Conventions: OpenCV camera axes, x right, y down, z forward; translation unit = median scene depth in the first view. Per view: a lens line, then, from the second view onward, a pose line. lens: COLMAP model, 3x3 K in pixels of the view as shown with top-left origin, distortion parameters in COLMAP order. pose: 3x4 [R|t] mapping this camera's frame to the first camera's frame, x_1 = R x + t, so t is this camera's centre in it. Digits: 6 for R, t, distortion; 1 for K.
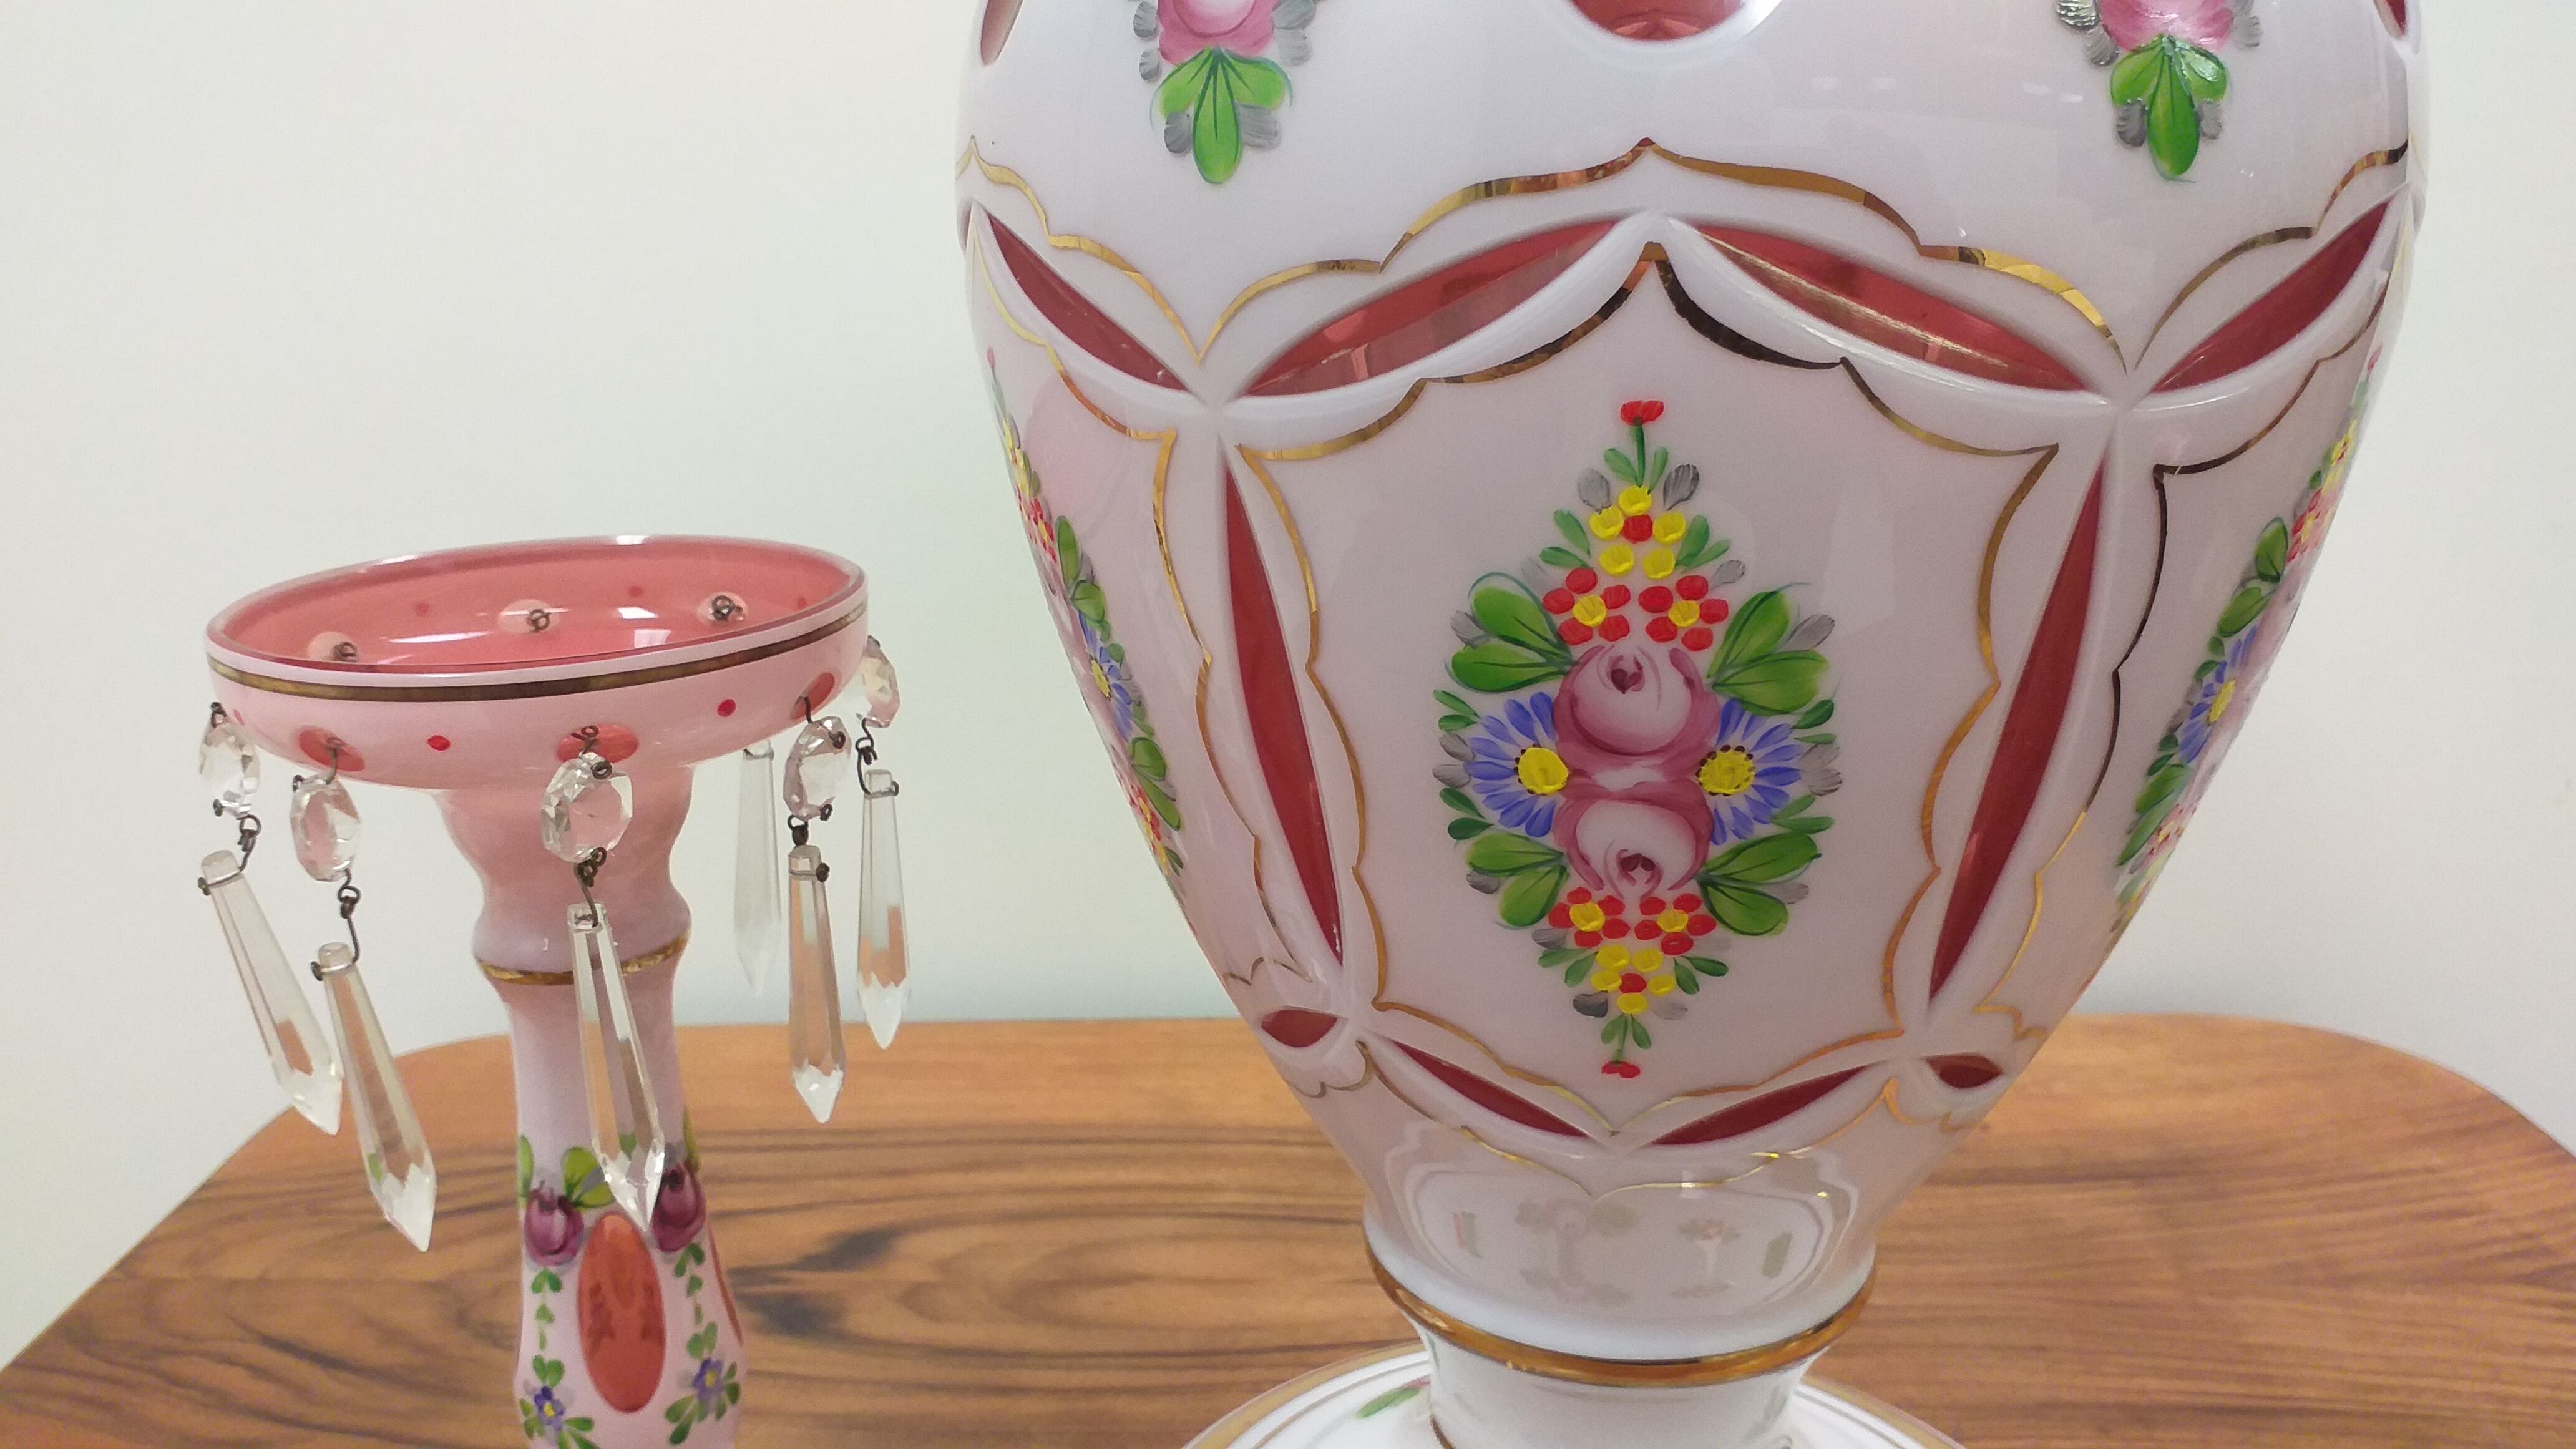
lens RADIAL K [[2103.5, 0, 1288.0], [0, 2103.5, 724.5], [0, 0, 1]] dist [-0.016193, -0.015507]
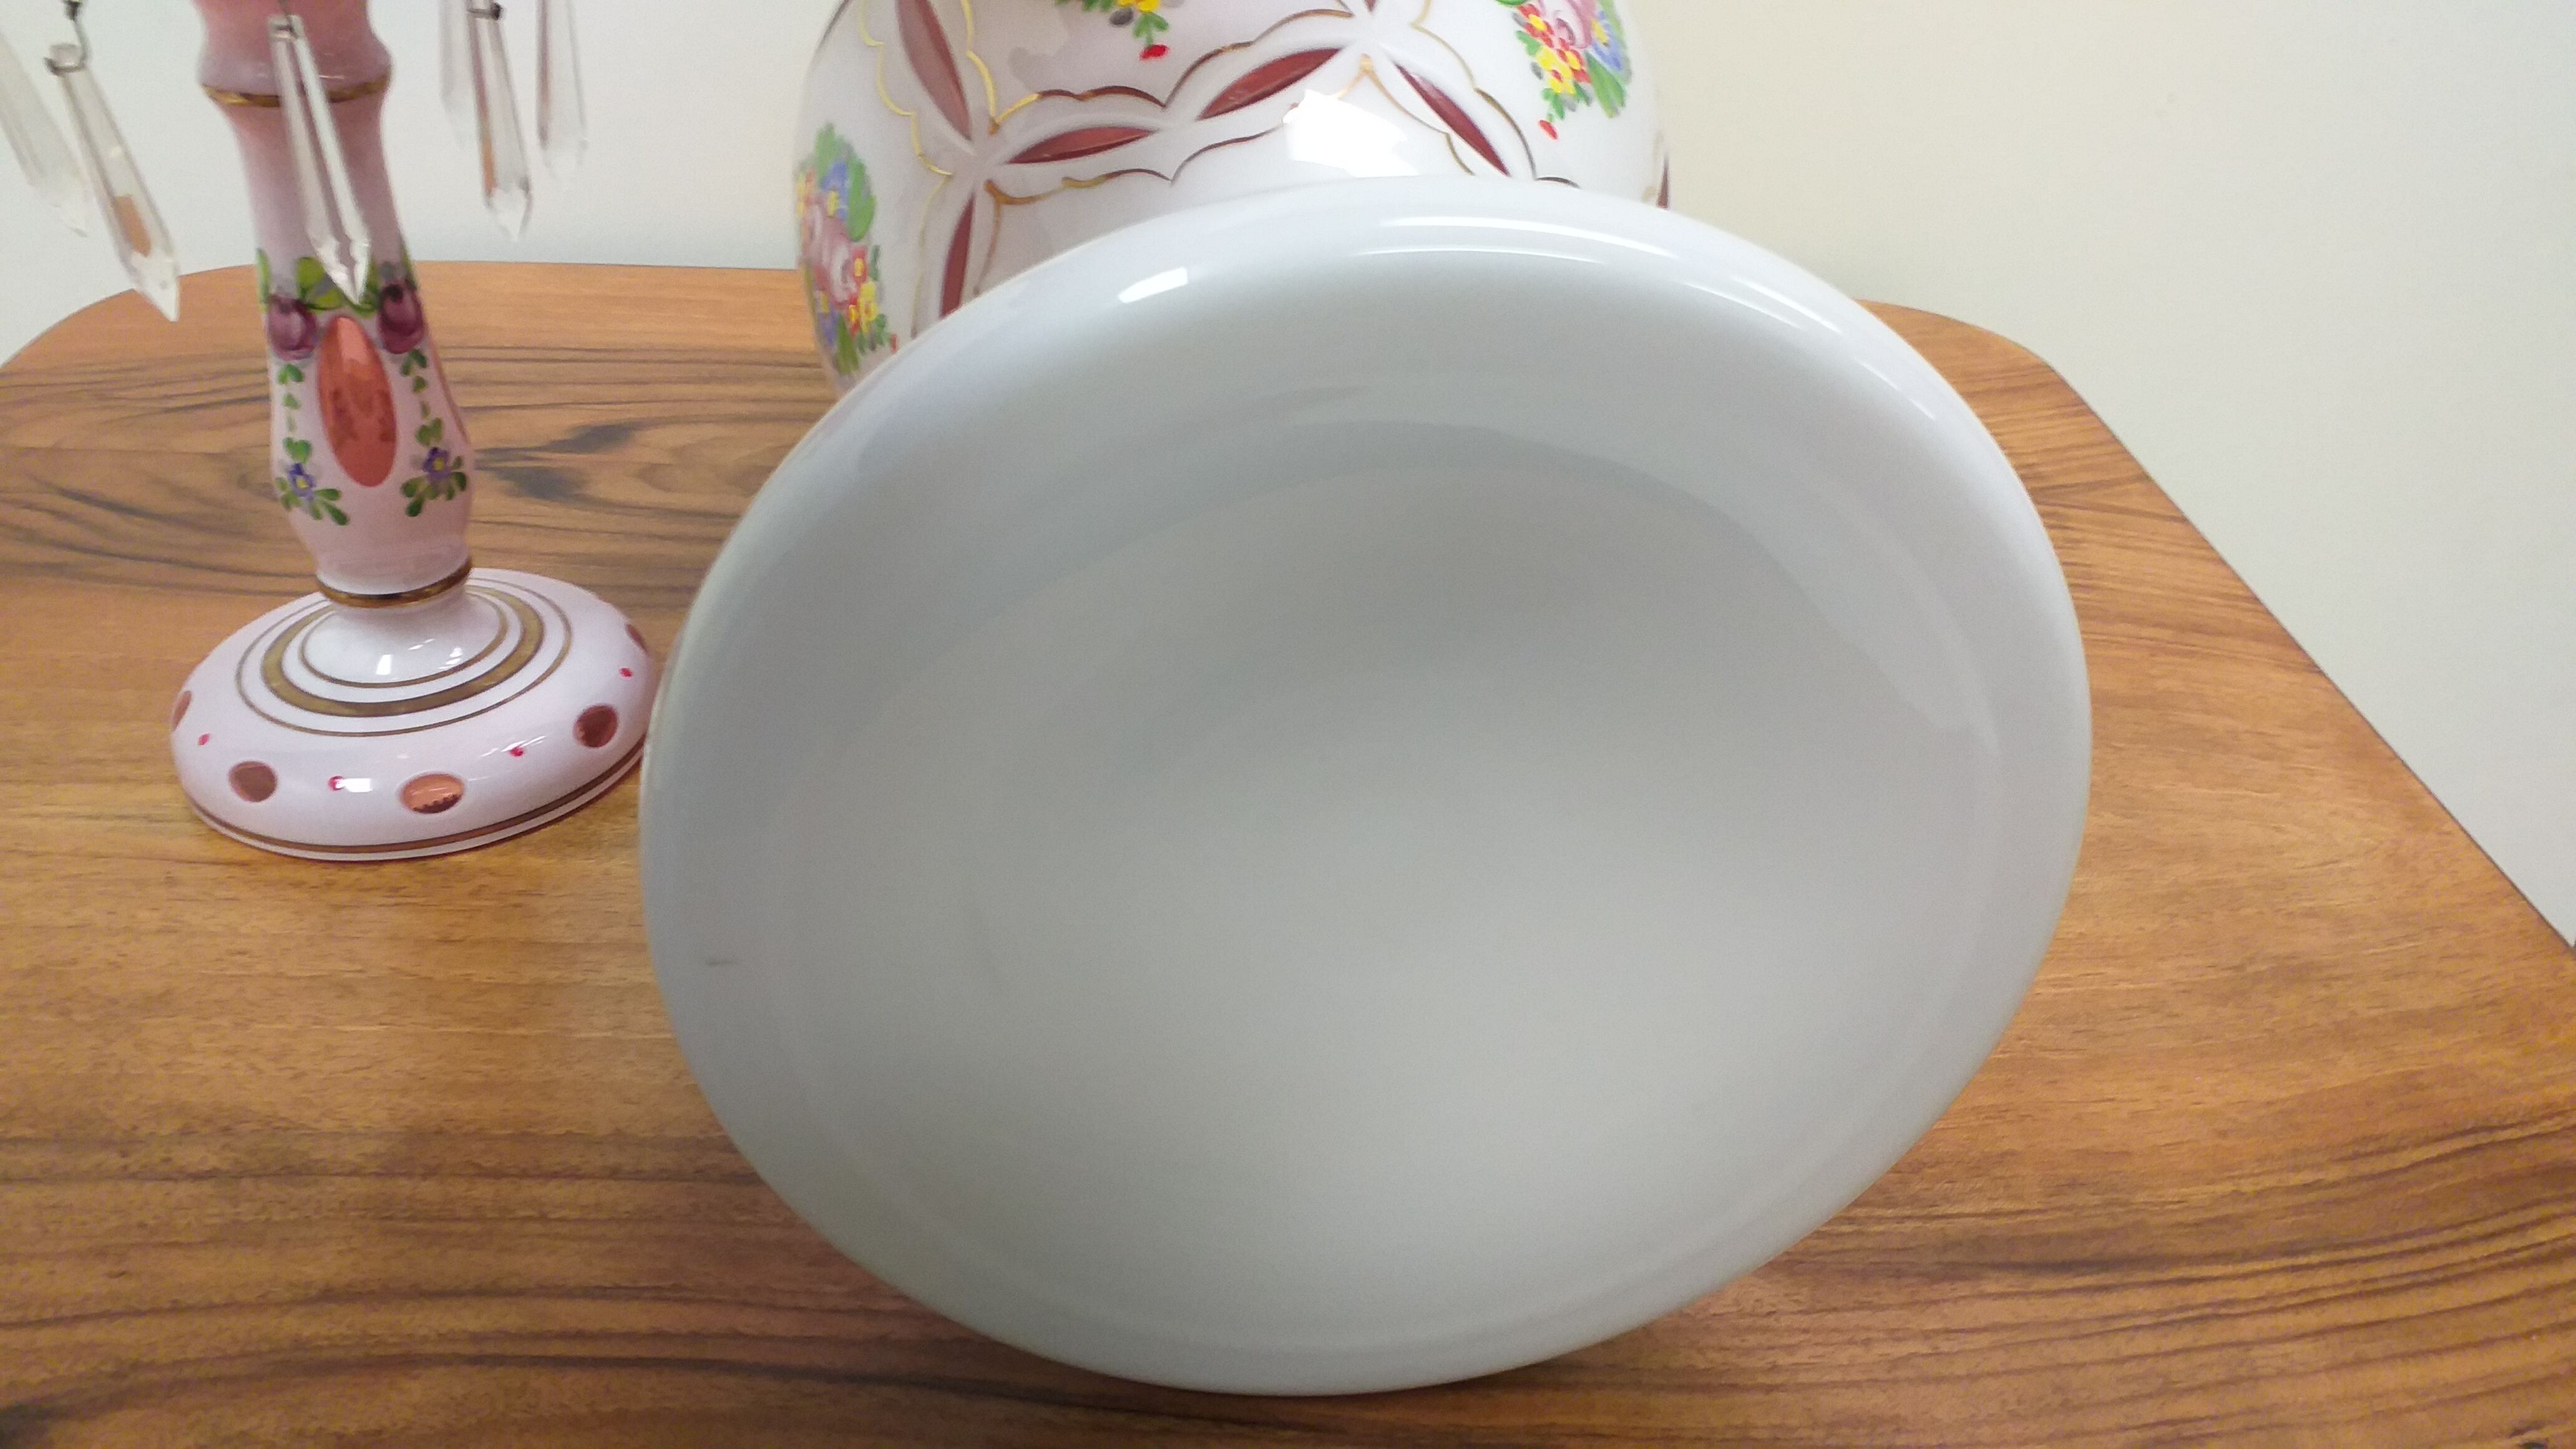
lens RADIAL K [[2108.8, 0, 1304.3], [0, 2108.8, 694.0], [0, 0, 1]] dist [-0.010504, 0.007501]
pose [[0.996771, 0.017281, 0.078410, 0.128122], [-0.037336, 0.964319, 0.262096, 0.101589], [-0.071083, -0.264177, 0.961851, -0.237699]]
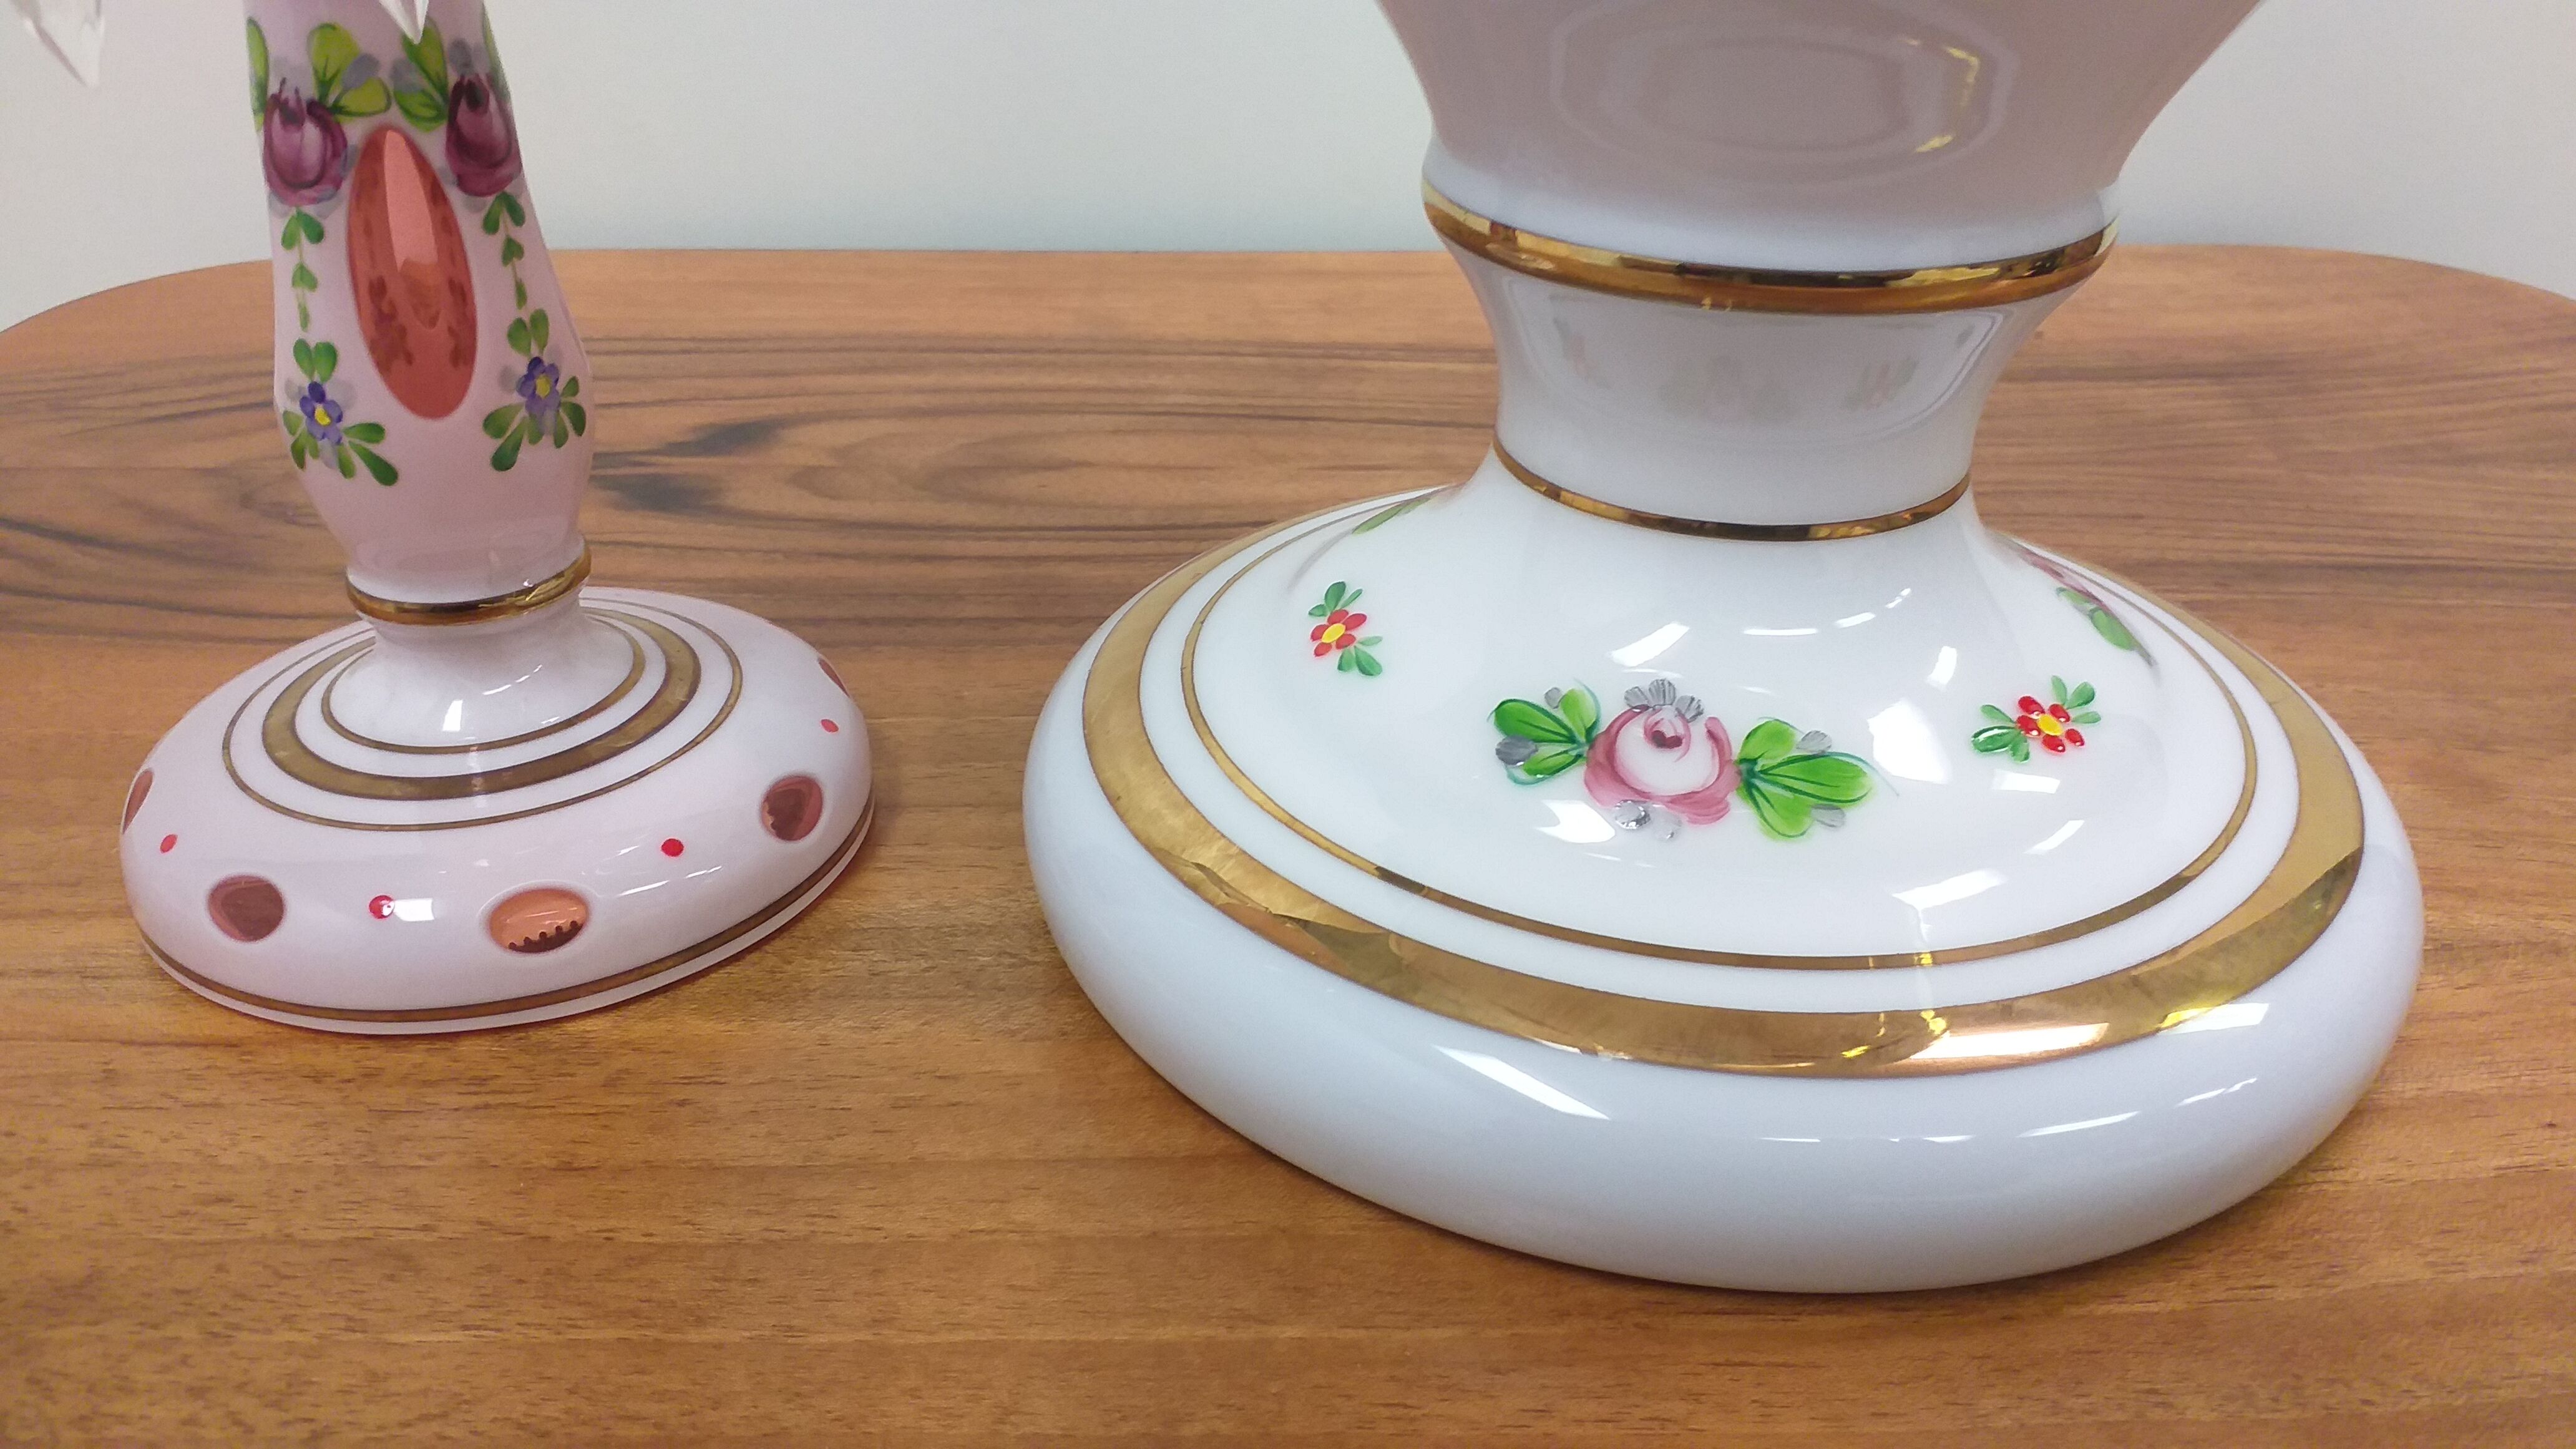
lens RADIAL K [[2064.4, 0, 1288.0], [0, 2064.4, 724.5], [0, 0, 1]] dist [-0.008721, -0.013846]
pose [[0.997820, -0.007829, 0.065522, -0.058904], [-0.006303, 0.977091, 0.212731, 0.269490], [-0.065687, -0.212680, 0.974912, 0.237585]]
